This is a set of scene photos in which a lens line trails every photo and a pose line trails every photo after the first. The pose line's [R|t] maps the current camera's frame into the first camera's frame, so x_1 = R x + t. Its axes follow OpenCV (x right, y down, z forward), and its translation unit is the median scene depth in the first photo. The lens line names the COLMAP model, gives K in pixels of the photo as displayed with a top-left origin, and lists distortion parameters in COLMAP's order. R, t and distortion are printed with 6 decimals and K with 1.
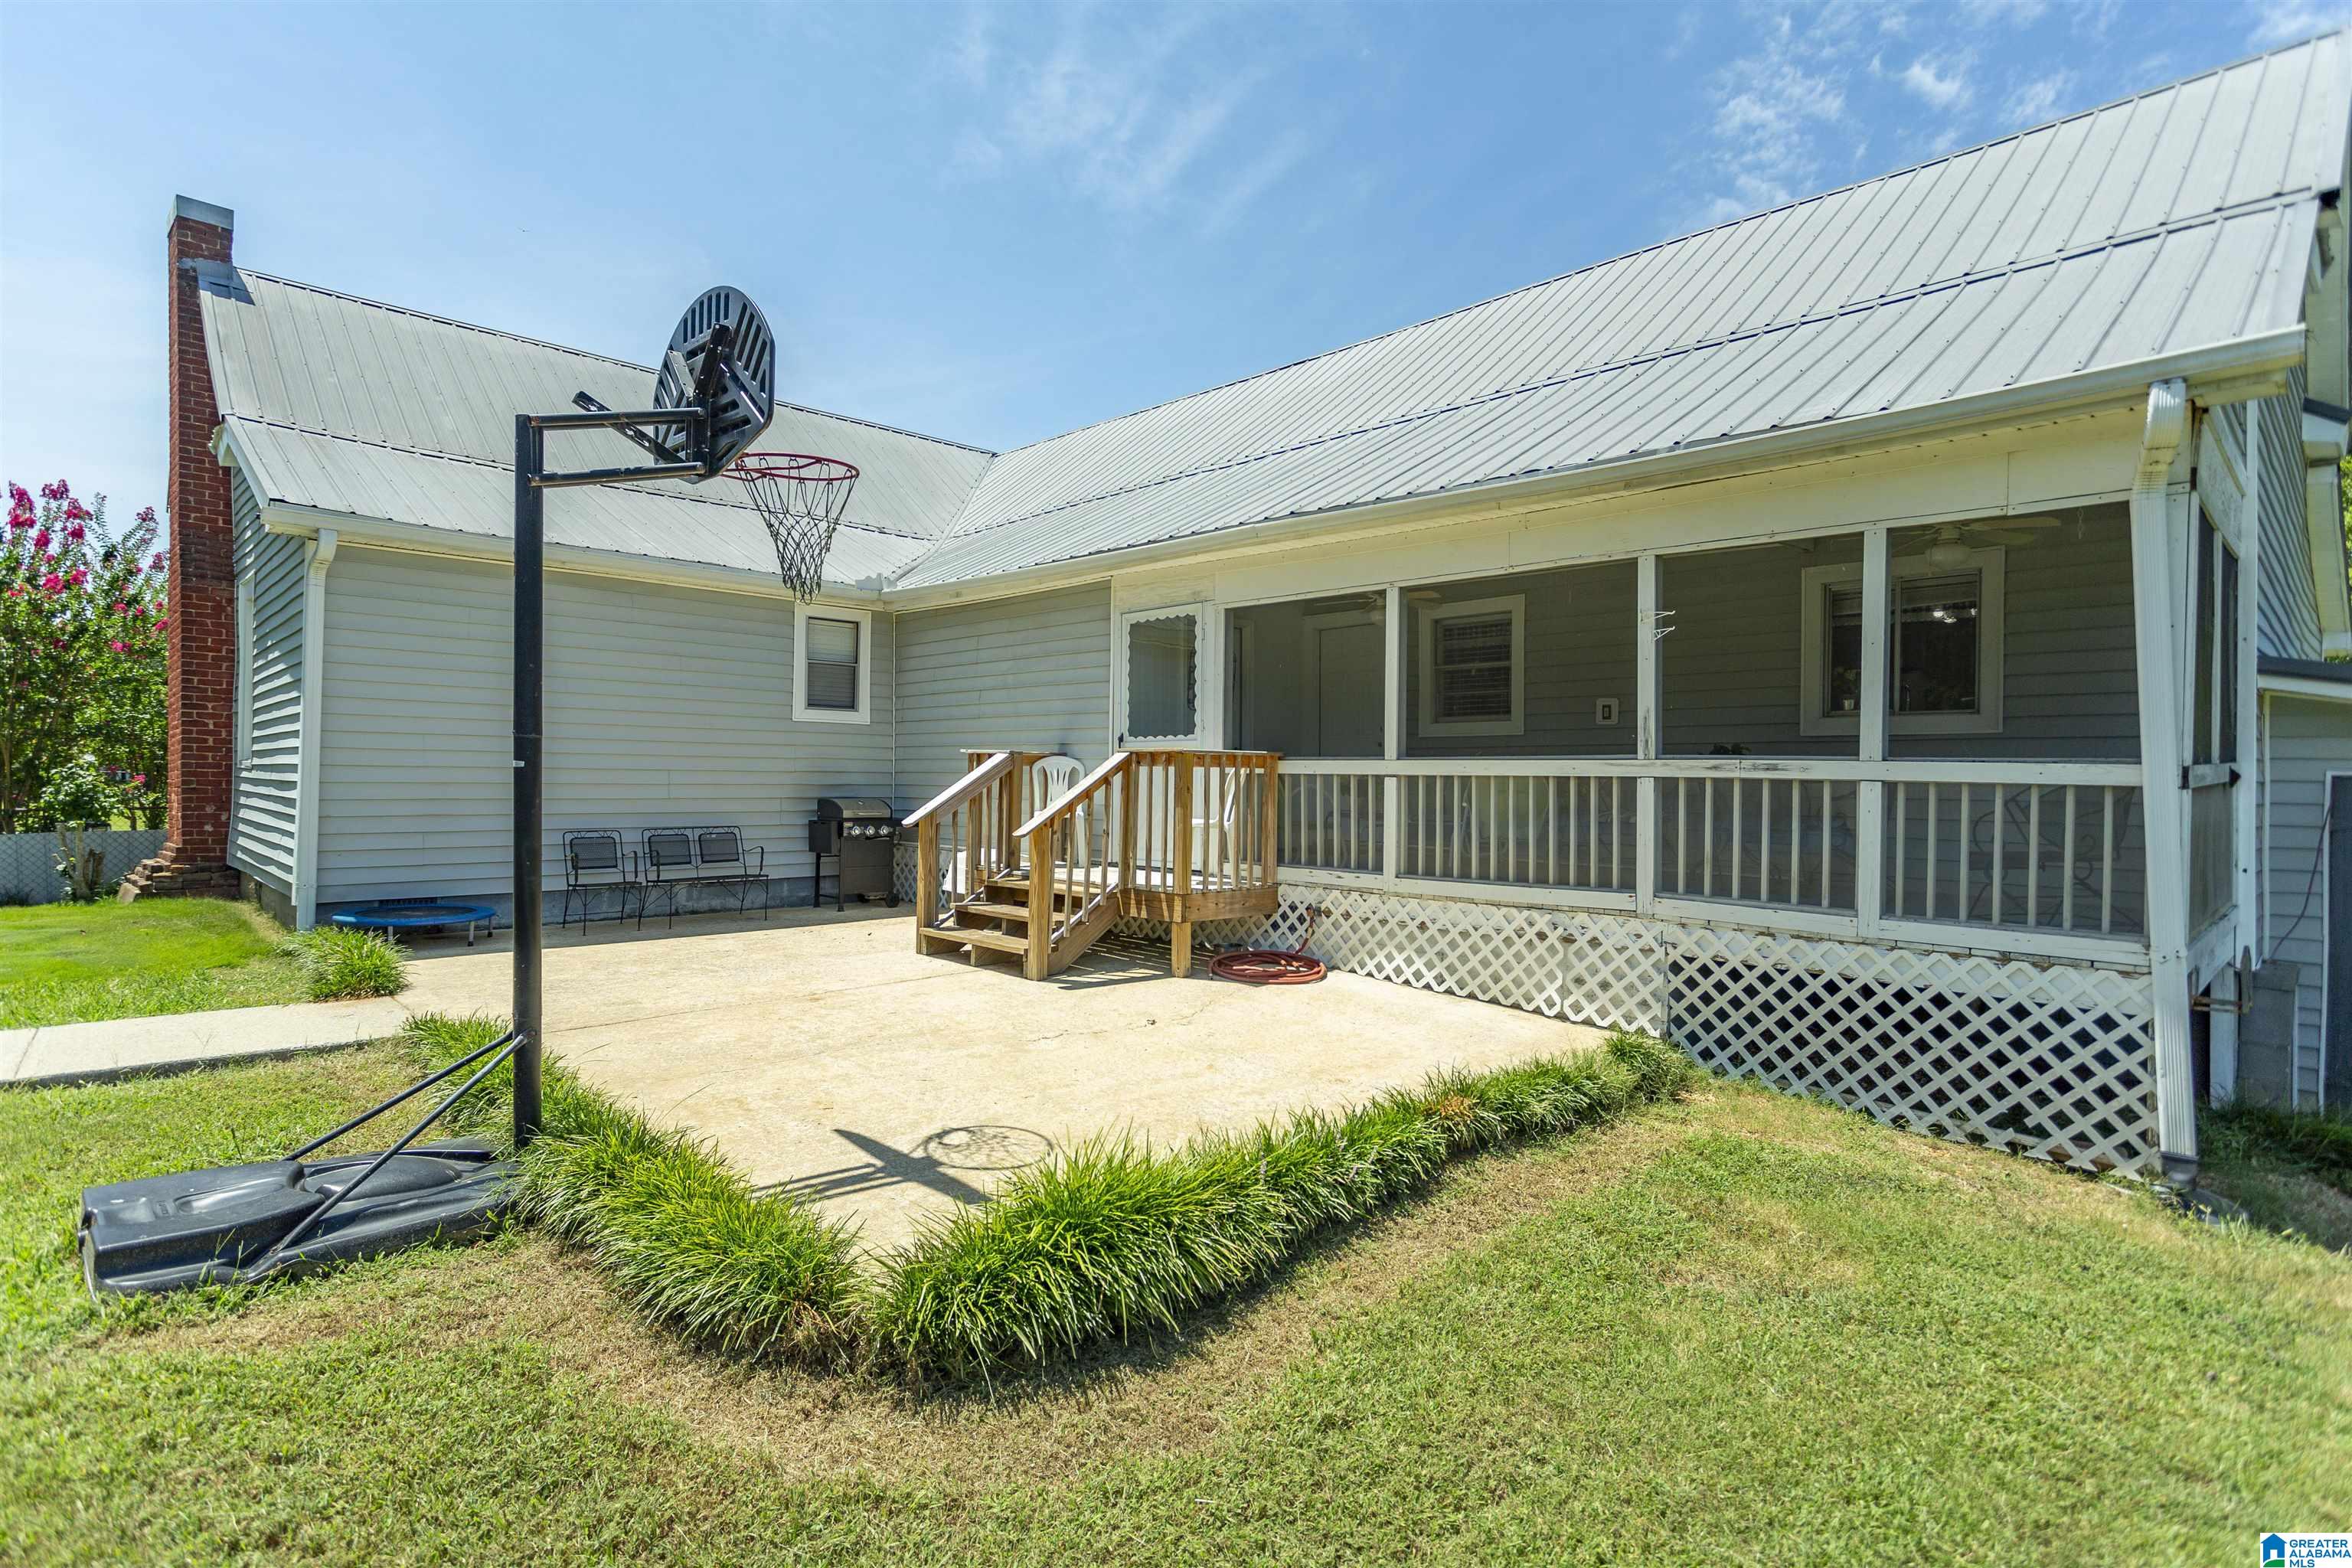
lens RADIAL K [[1202.3, 0, 1164.3], [0, 1202.3, 789.5], [0, 0, 1]] dist [0.008688, 0.000196]
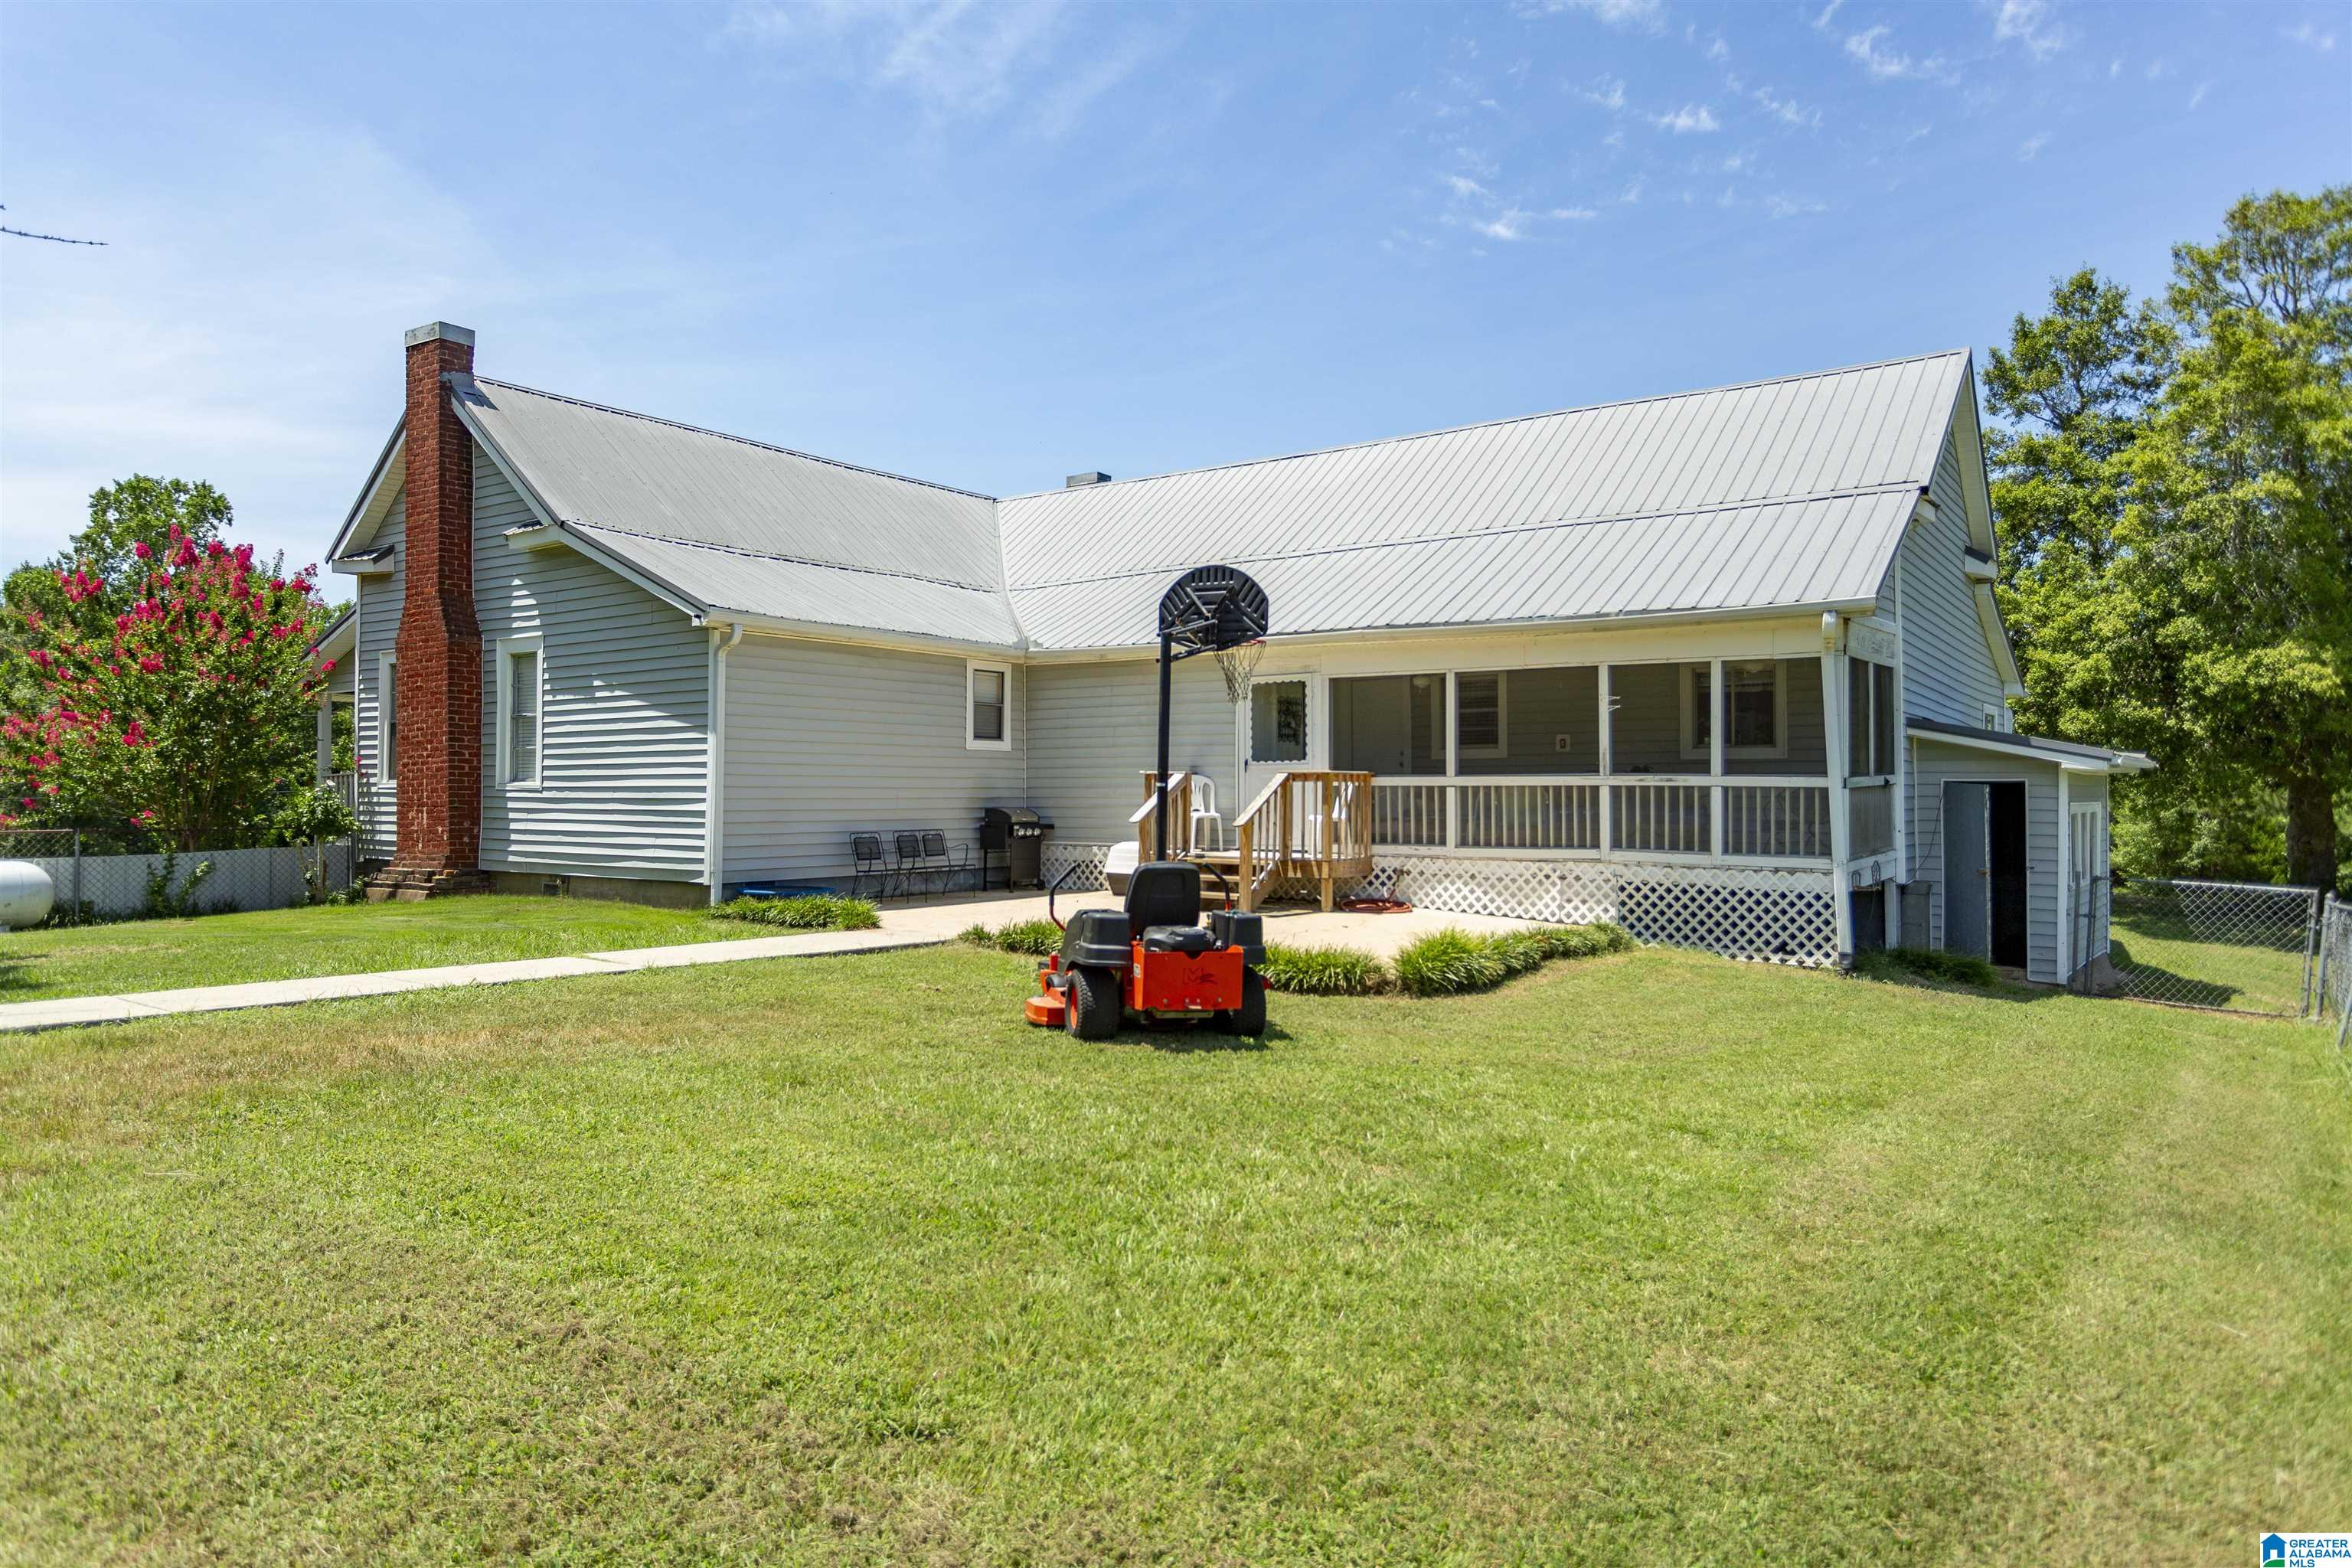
lens RADIAL K [[1598.9, 0, 1164.3], [0, 1598.9, 776.9], [0, 0, 1]] dist [0.028197, 0.010182]
pose [[0.982632, -0.008741, 0.185358, -0.655722], [0.012376, 0.999753, -0.018462, 0.012221], [-0.185151, 0.020436, 0.982498, -1.174298]]
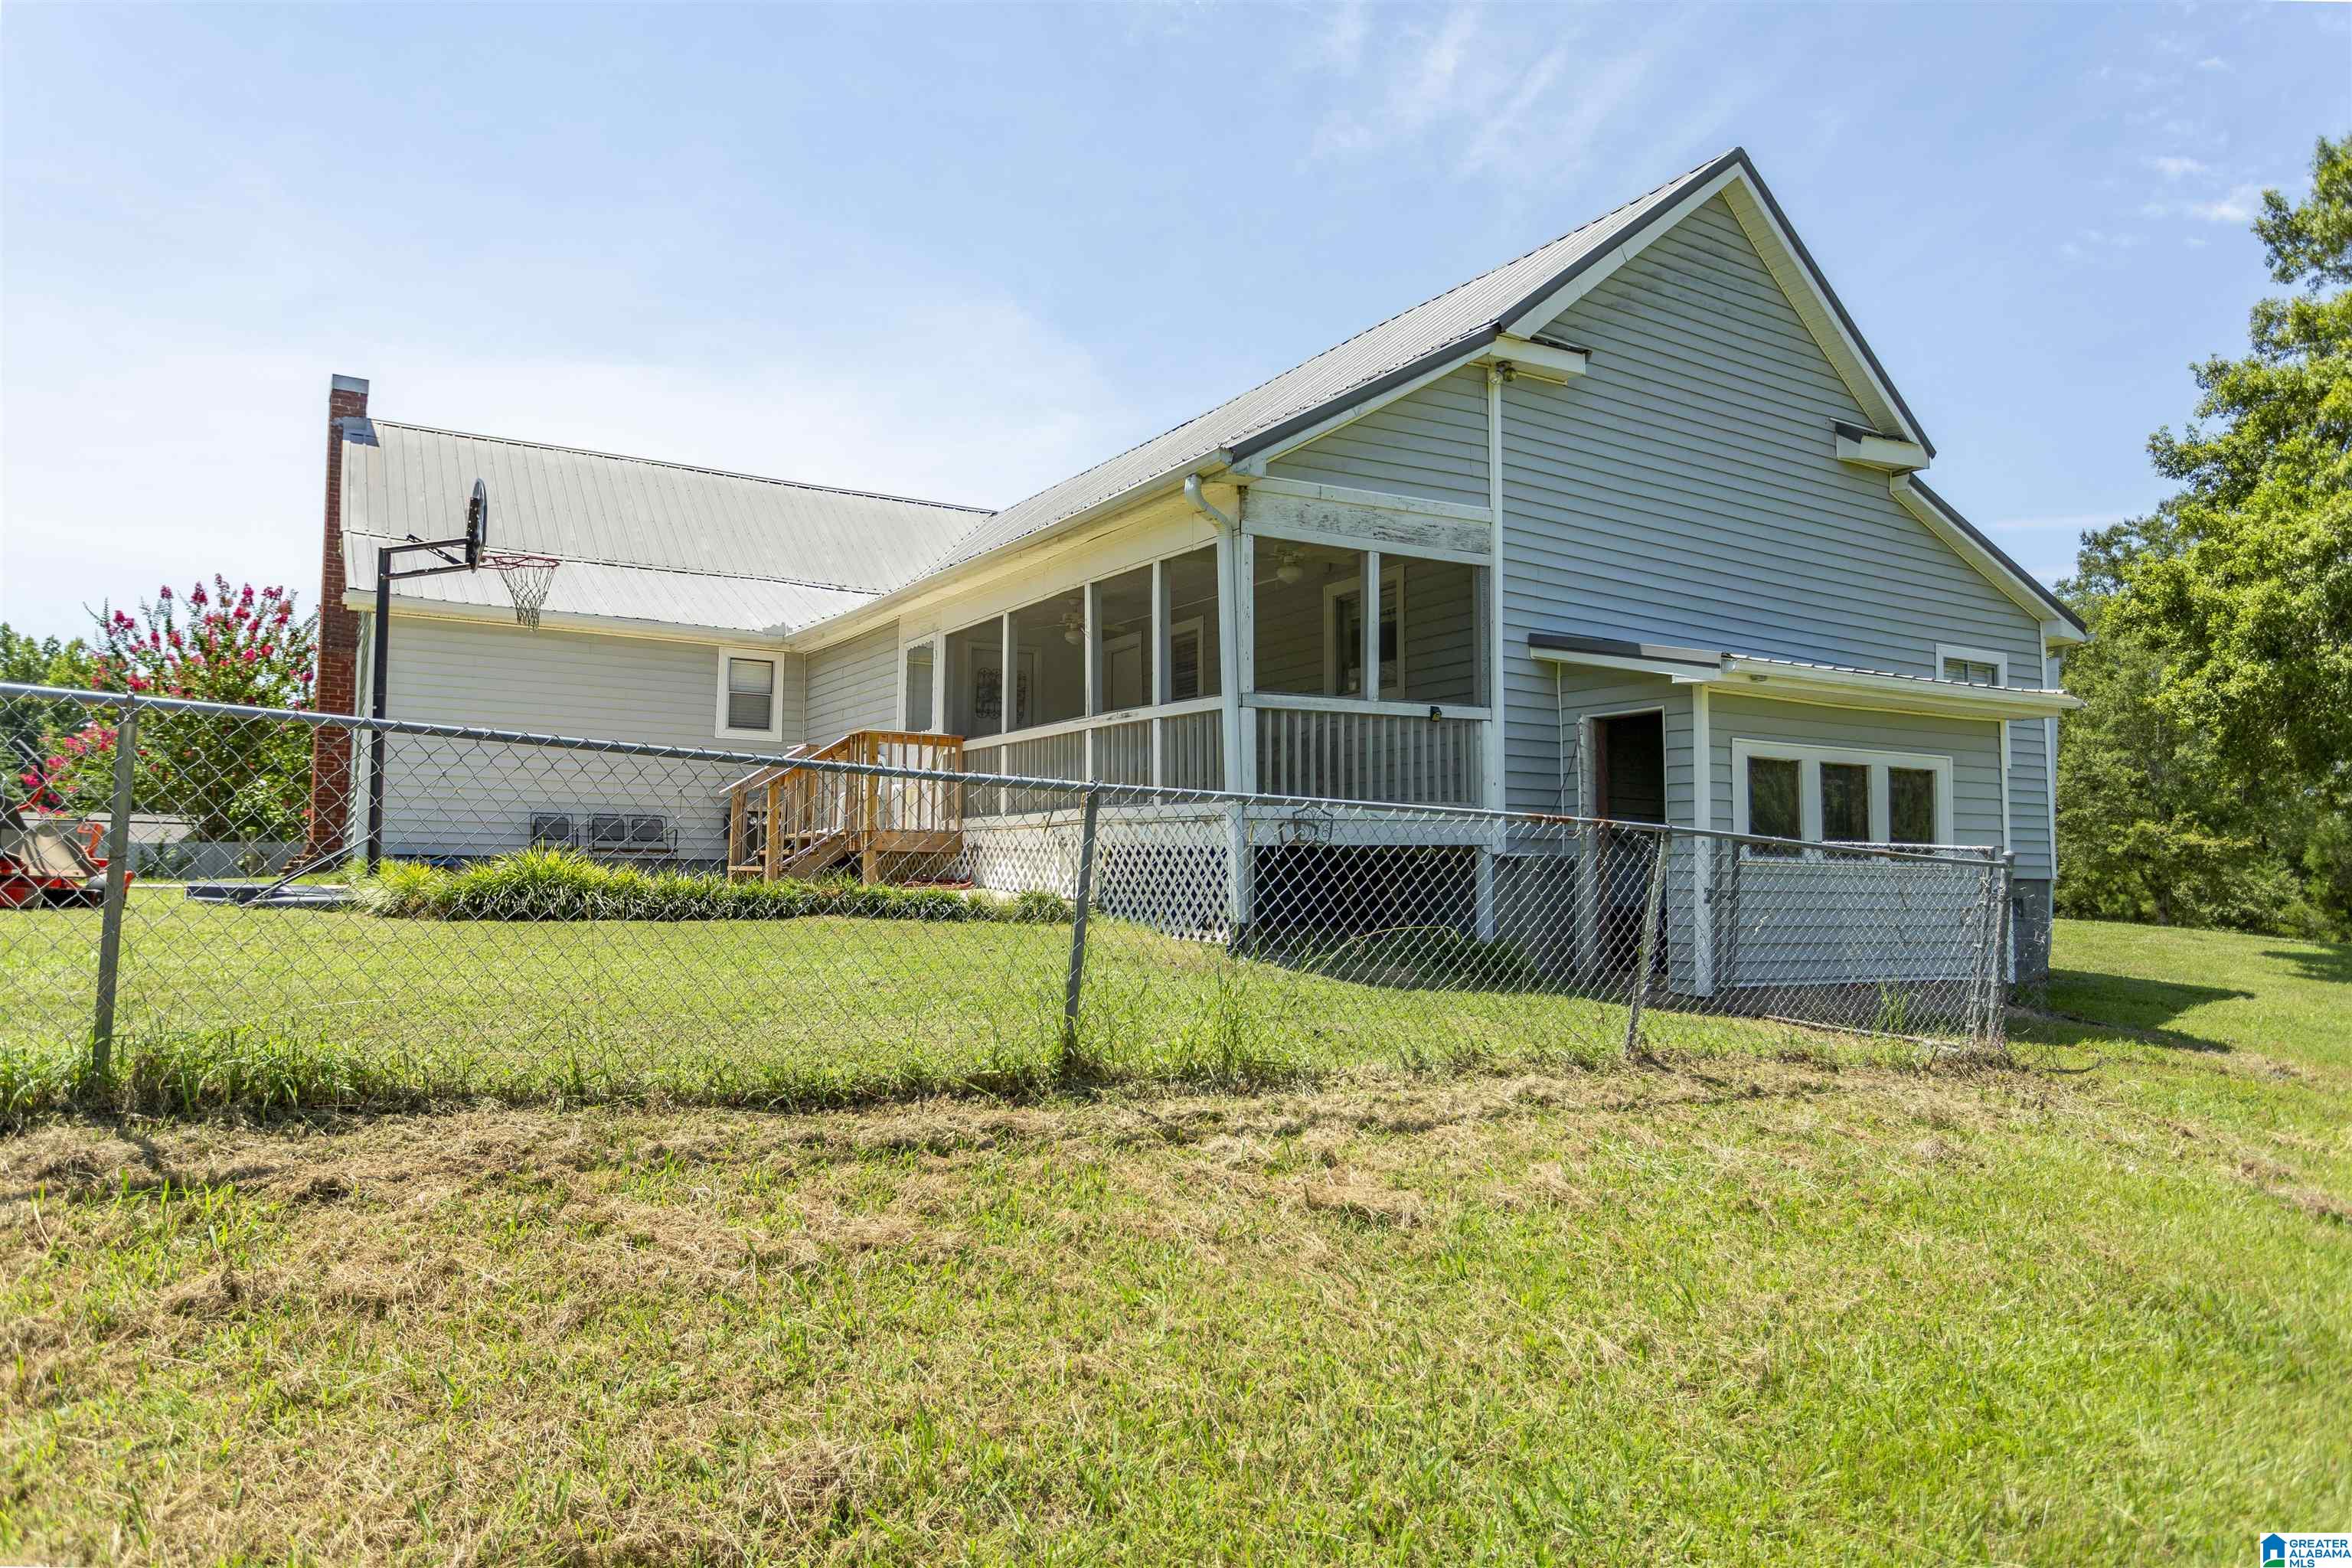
lens RADIAL K [[1598.9, 0, 1165.1], [0, 1598.9, 781.0], [0, 0, 1]] dist [0.028197, 0.010182]
pose [[0.968565, -0.017565, -0.248139, 0.909758], [-0.003100, 0.996574, -0.082644, 0.201891], [0.248741, 0.080815, 0.965193, -0.830890]]
